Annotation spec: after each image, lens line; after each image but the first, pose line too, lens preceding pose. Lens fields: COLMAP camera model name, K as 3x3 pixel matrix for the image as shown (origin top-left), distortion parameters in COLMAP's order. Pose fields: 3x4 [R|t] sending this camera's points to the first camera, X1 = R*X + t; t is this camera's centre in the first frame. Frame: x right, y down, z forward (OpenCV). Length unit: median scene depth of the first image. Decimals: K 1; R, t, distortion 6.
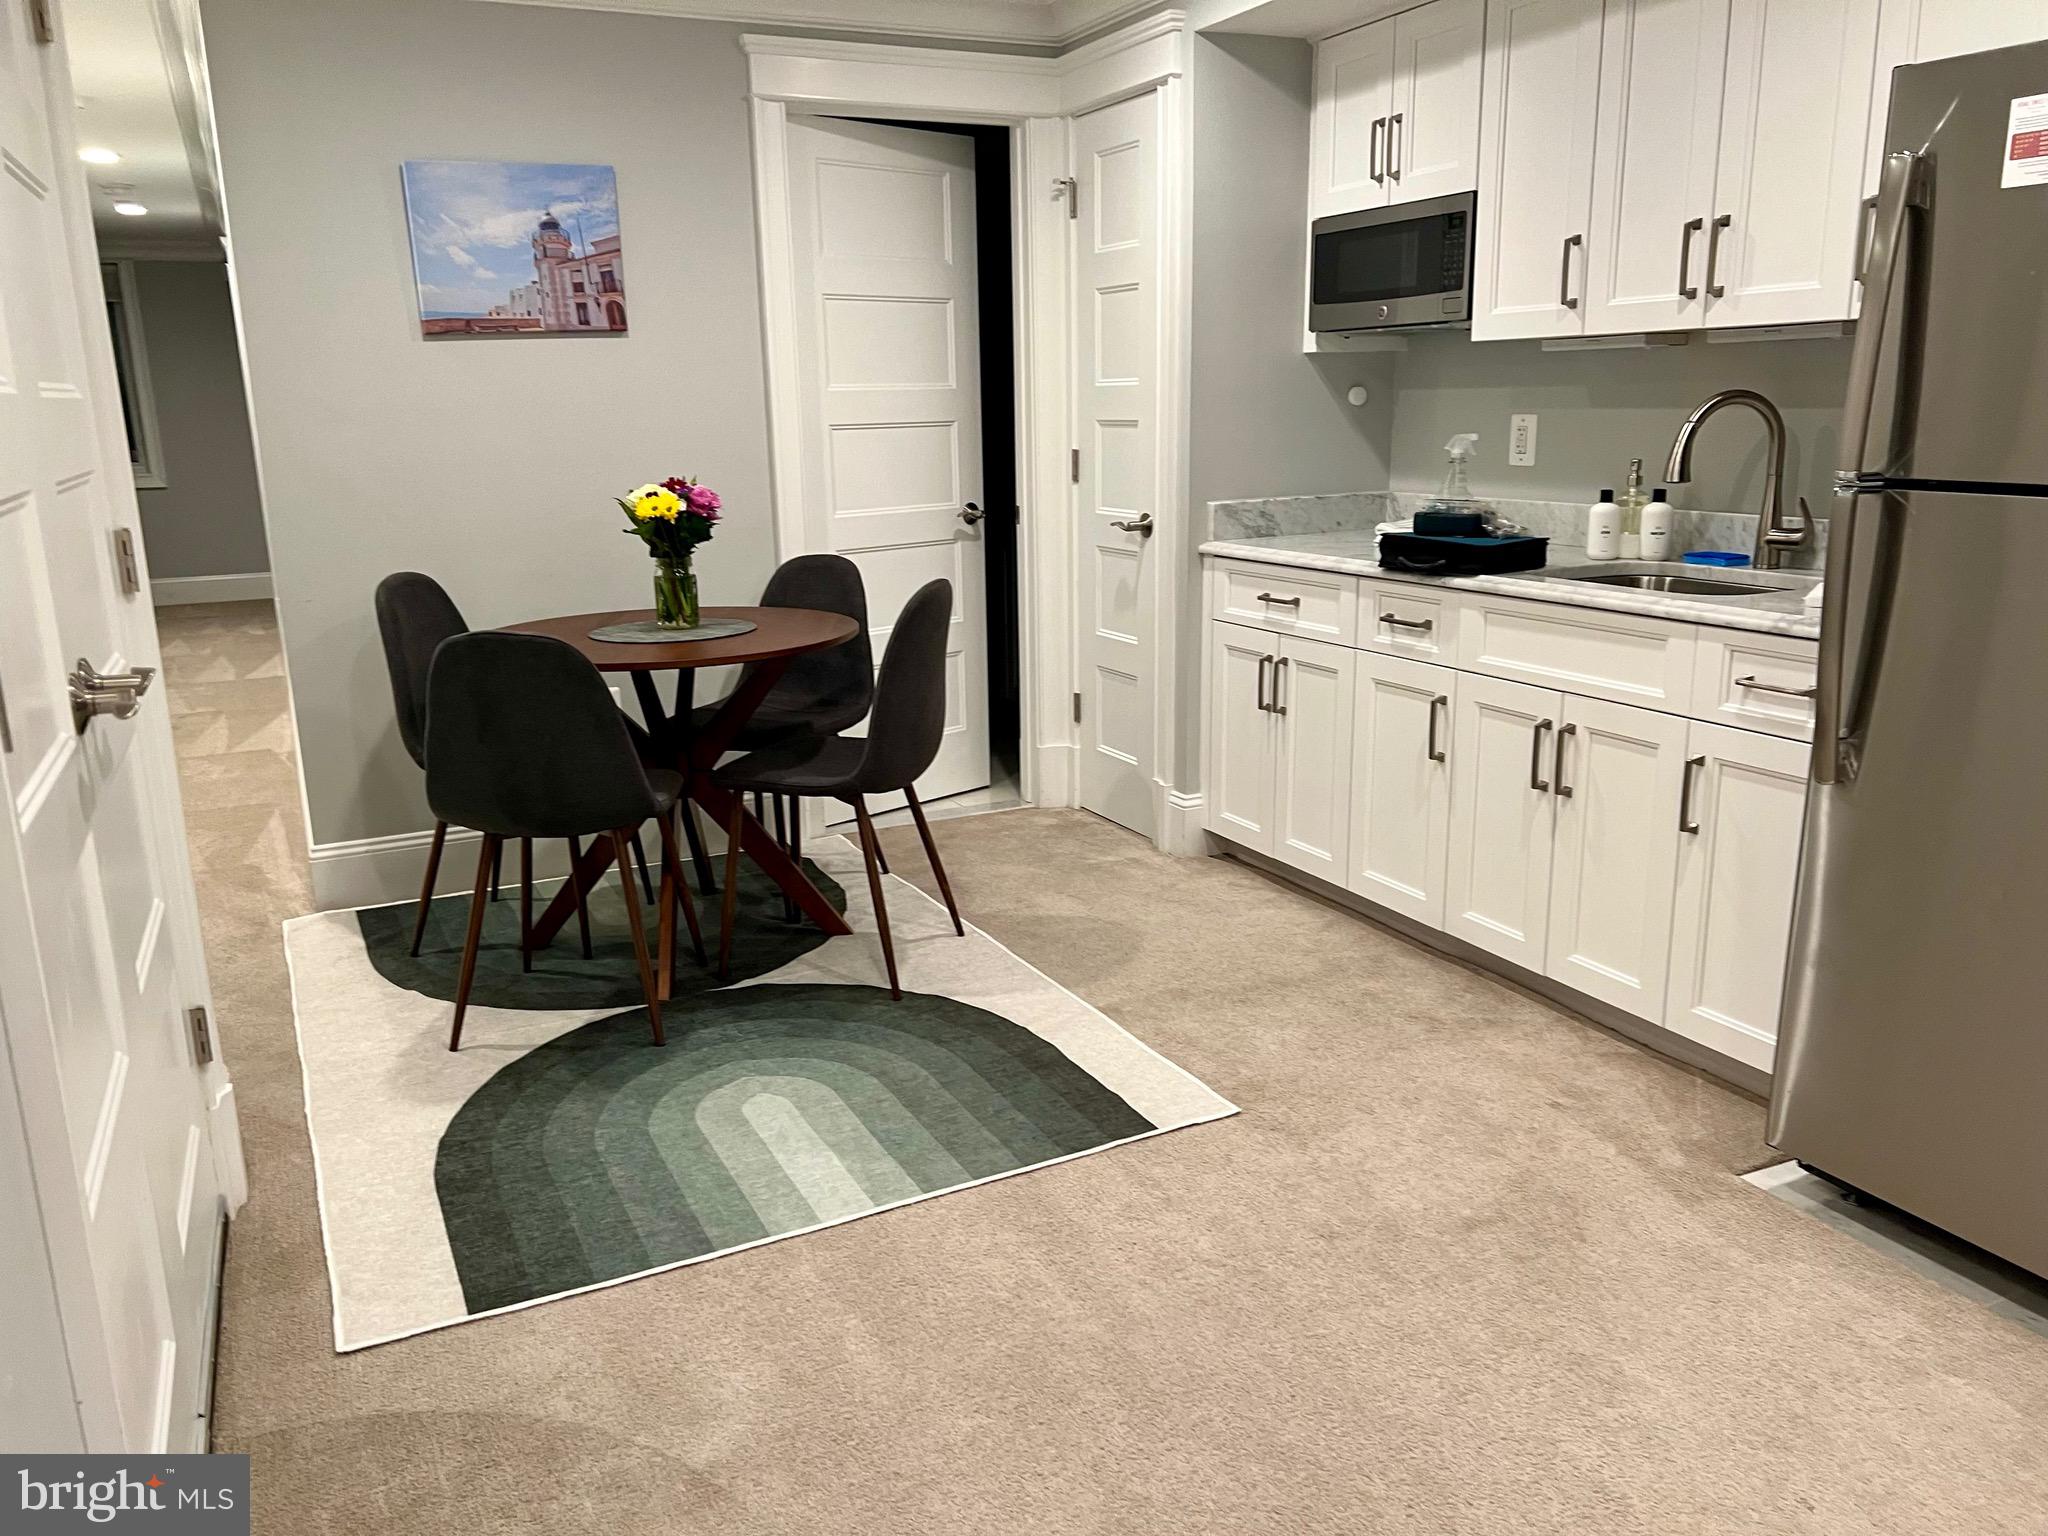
lens RADIAL K [[1538.5, 0, 1014.6], [0, 1538.5, 769.3], [0, 0, 1]] dist [0.037964, -0.039352]
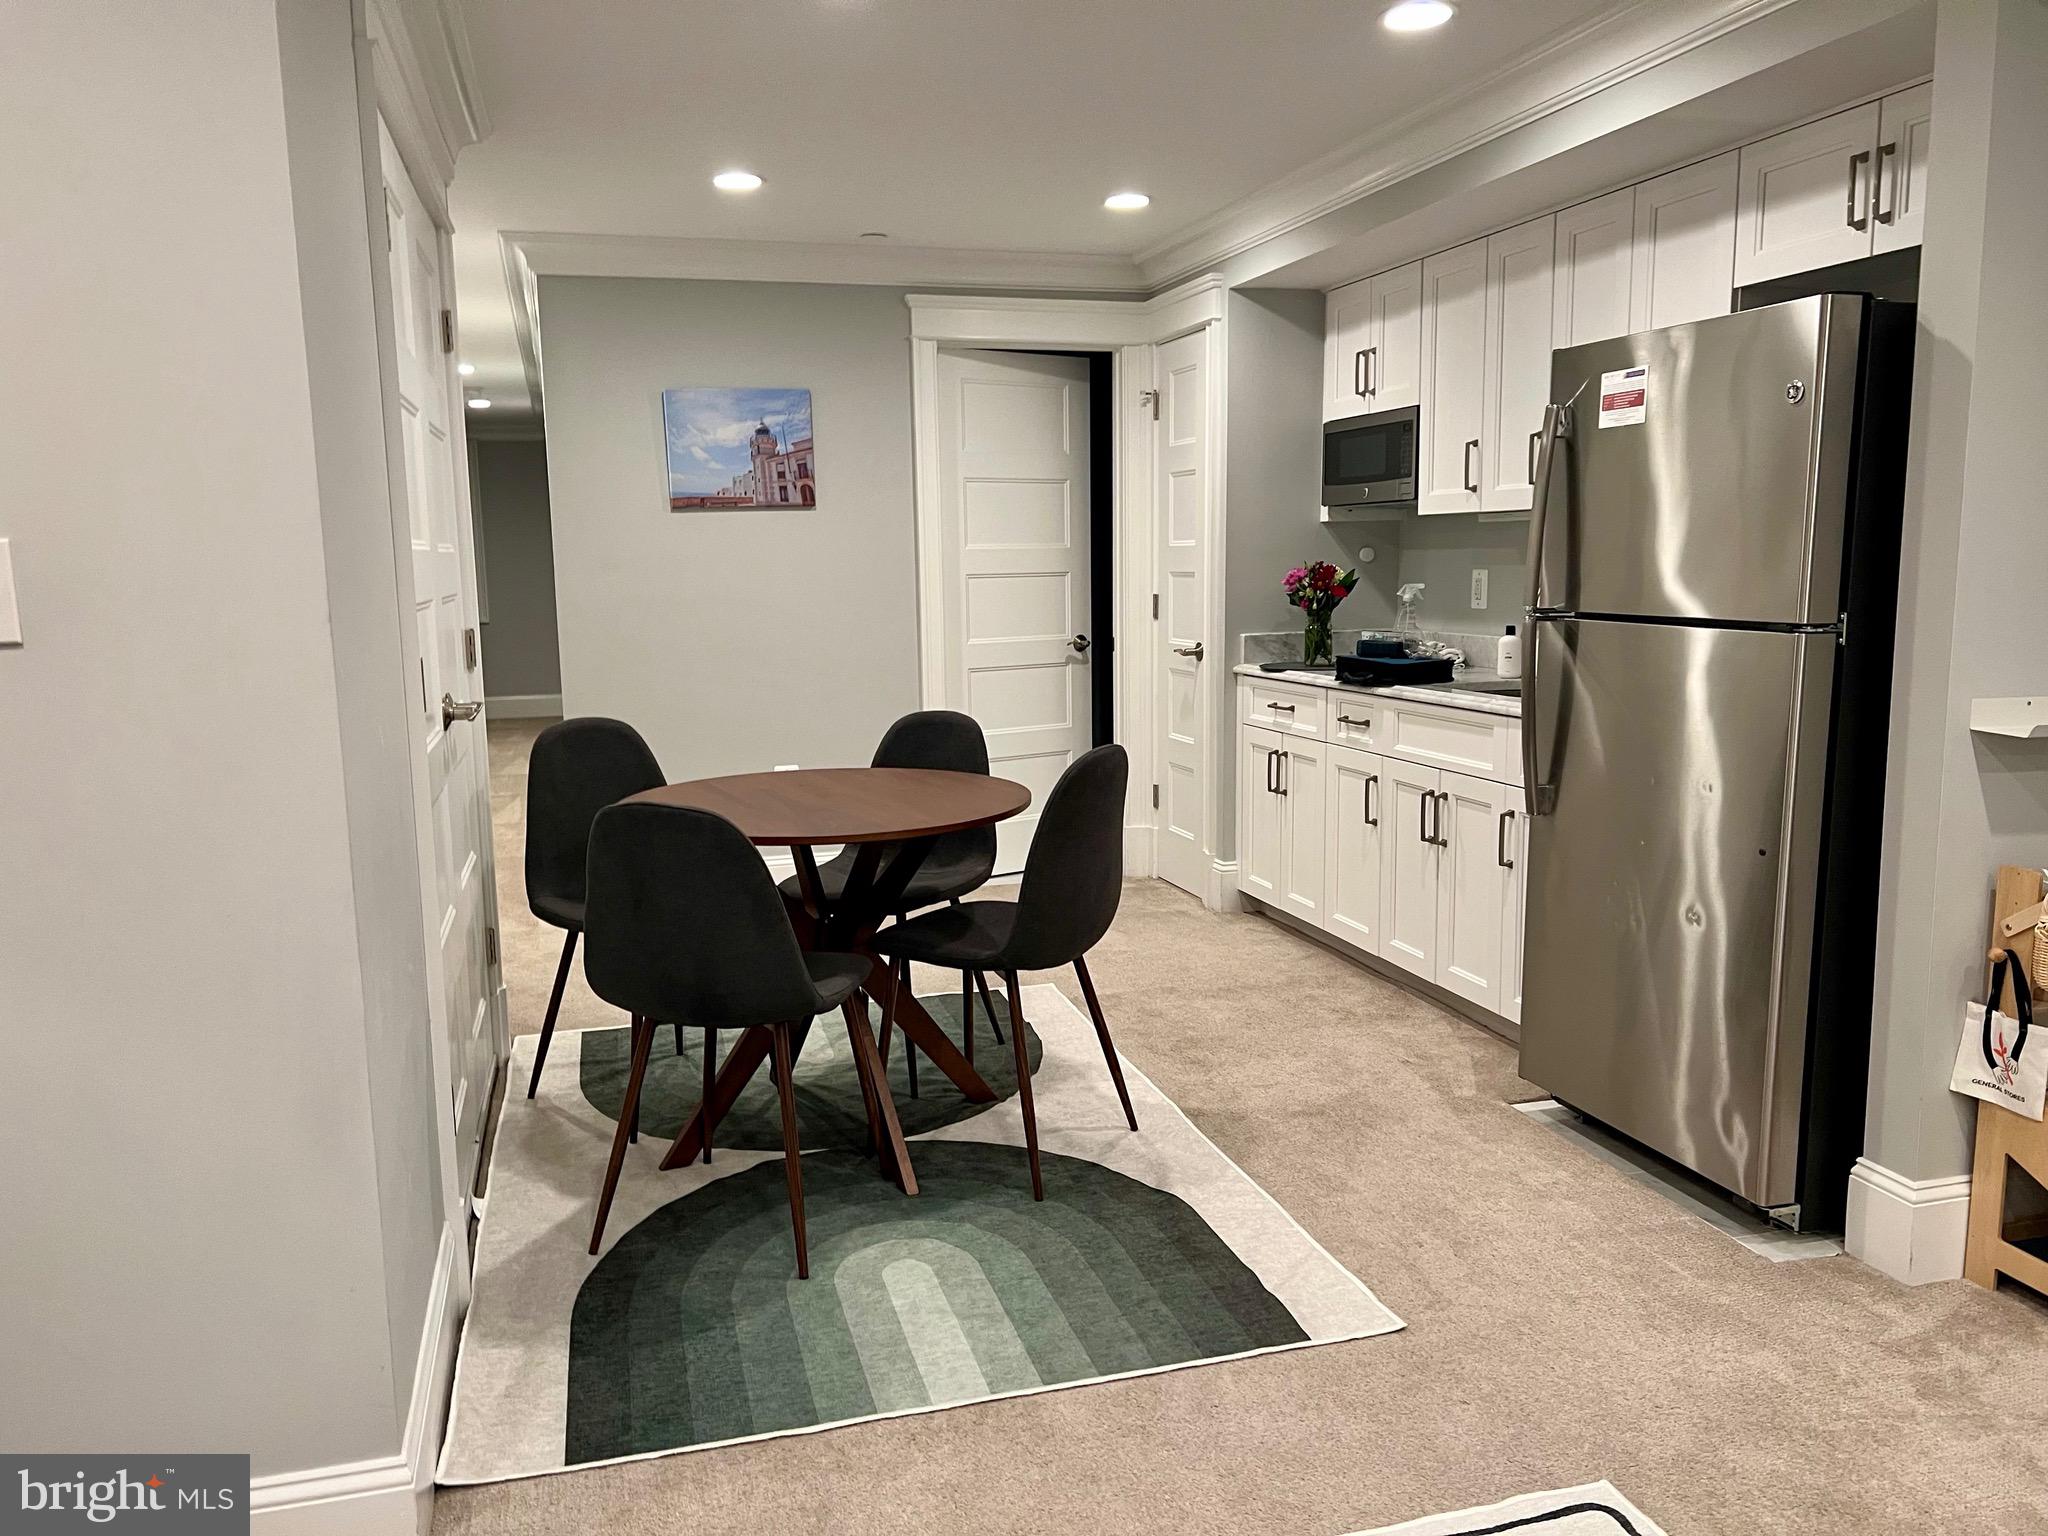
lens RADIAL K [[1538.5, 0, 1037.2], [0, 1538.5, 788.4], [0, 0, 1]] dist [0.037964, -0.039352]
pose [[0.988220, 0.028793, -0.150304, 0.169910], [-0.041393, 0.995823, -0.081385, 0.075316], [0.147333, 0.086648, 0.985284, -0.320151]]
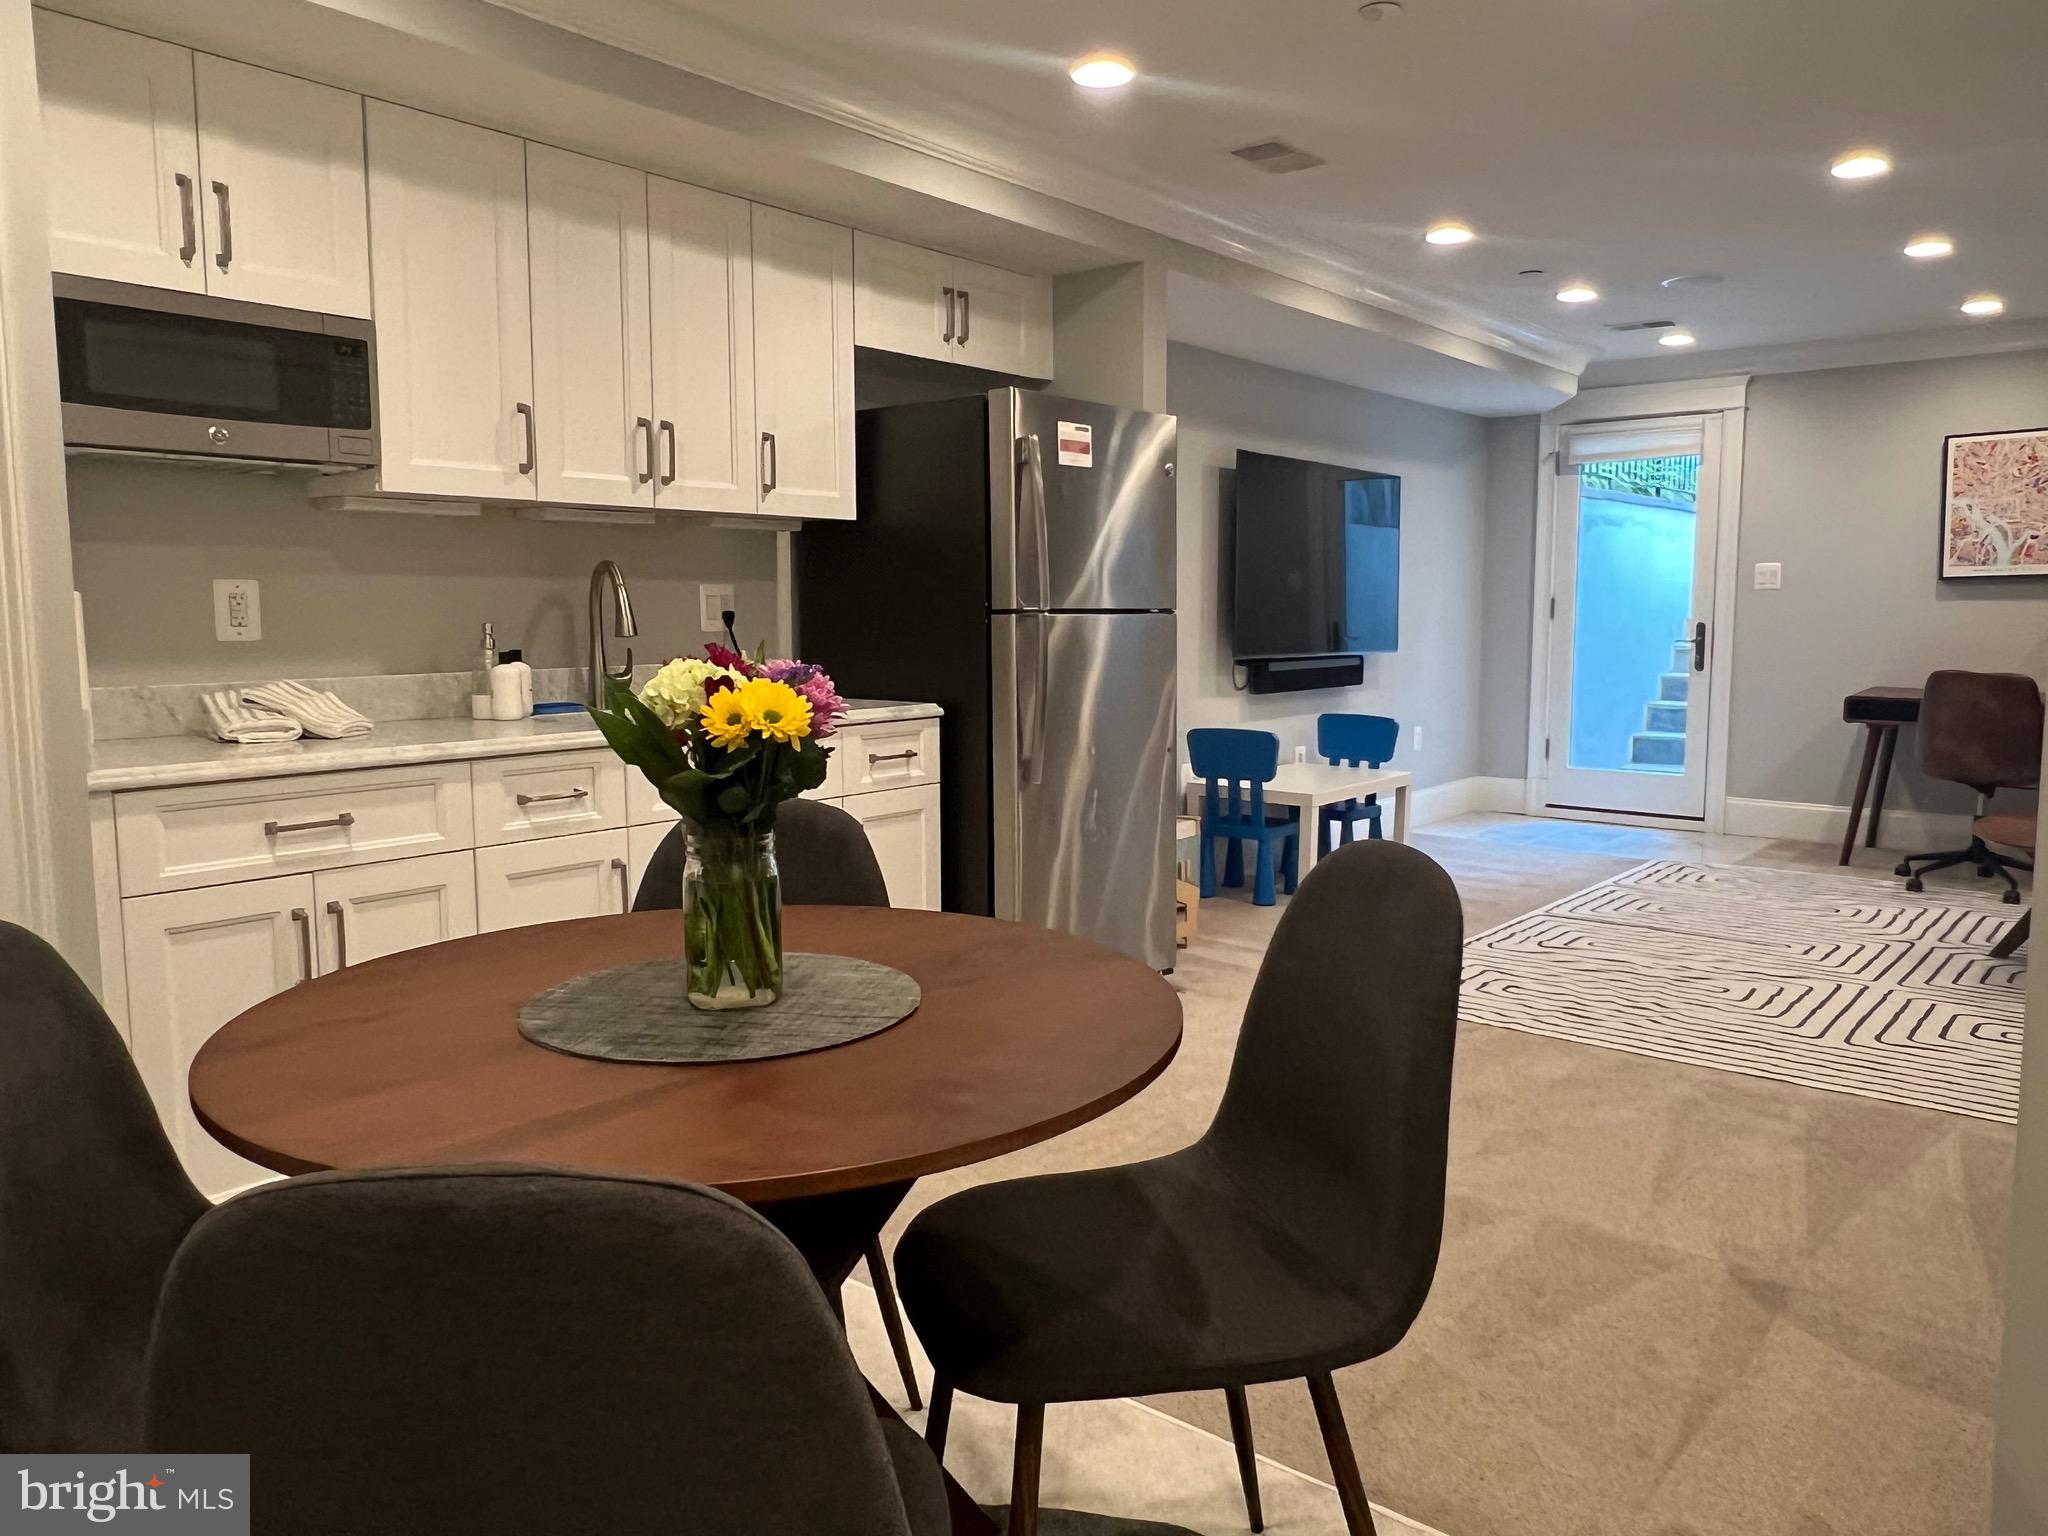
lens RADIAL K [[1460.3, 0, 1025.2], [0, 1460.3, 754.8], [0, 0, 1]] dist [-0.009842, 0.005097]
pose [[-0.407733, -0.066813, 0.910654, -0.571909], [0.226039, 0.958892, 0.171558, -0.185421], [-0.884681, 0.275793, -0.375870, 0.983165]]
